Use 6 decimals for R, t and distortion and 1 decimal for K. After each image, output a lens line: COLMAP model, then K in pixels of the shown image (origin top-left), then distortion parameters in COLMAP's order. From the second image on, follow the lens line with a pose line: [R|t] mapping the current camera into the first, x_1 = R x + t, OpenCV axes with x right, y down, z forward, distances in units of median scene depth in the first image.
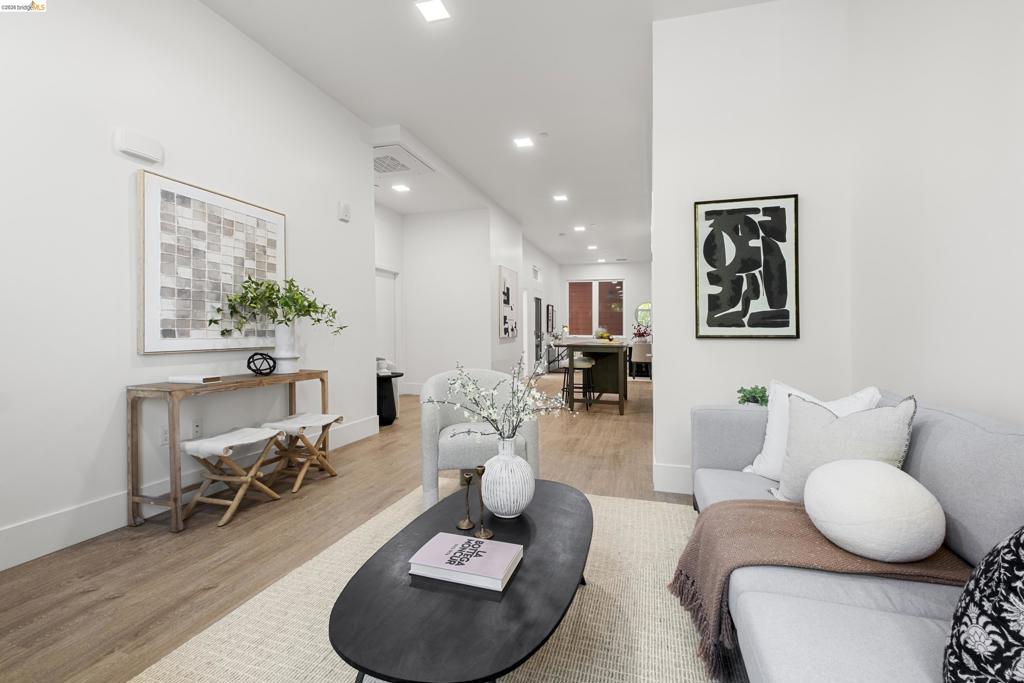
lens RADIAL K [[445.9, 0, 516.5], [0, 445.9, 335.2], [0, 0, 1]] dist [-0.004829, -0.000438]
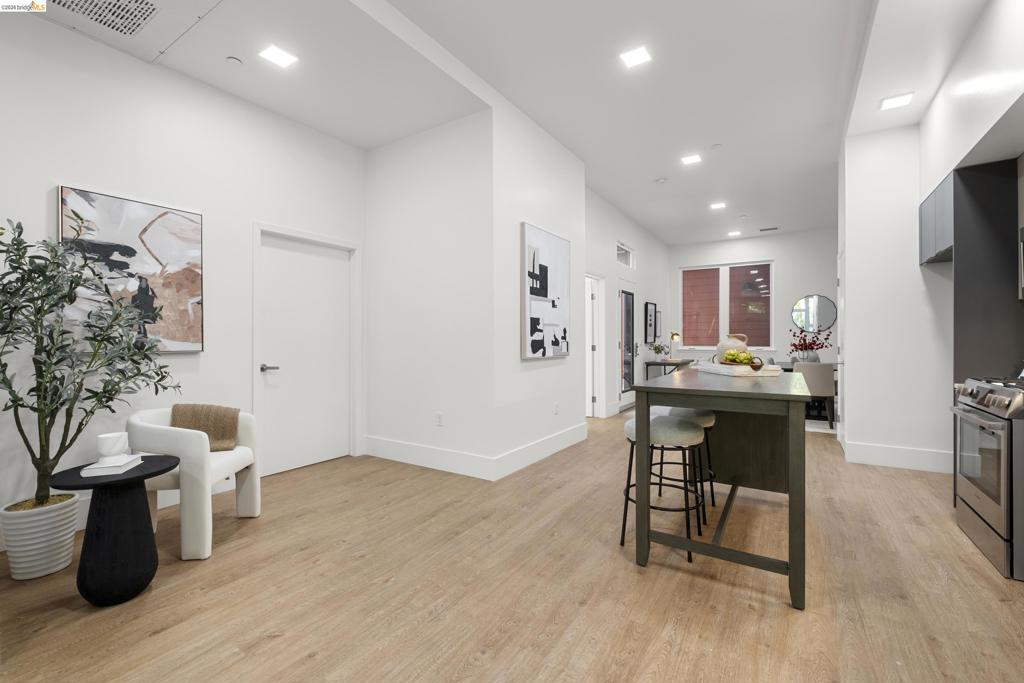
lens RADIAL K [[445.9, 0, 503.5], [0, 445.9, 348.5], [0, 0, 1]] dist [-0.004829, -0.000438]
pose [[0.958099, -0.001703, -0.286433, 0.069974], [0.005544, 0.999905, 0.012598, -0.010184], [0.286384, -0.013658, 0.958017, 0.362087]]
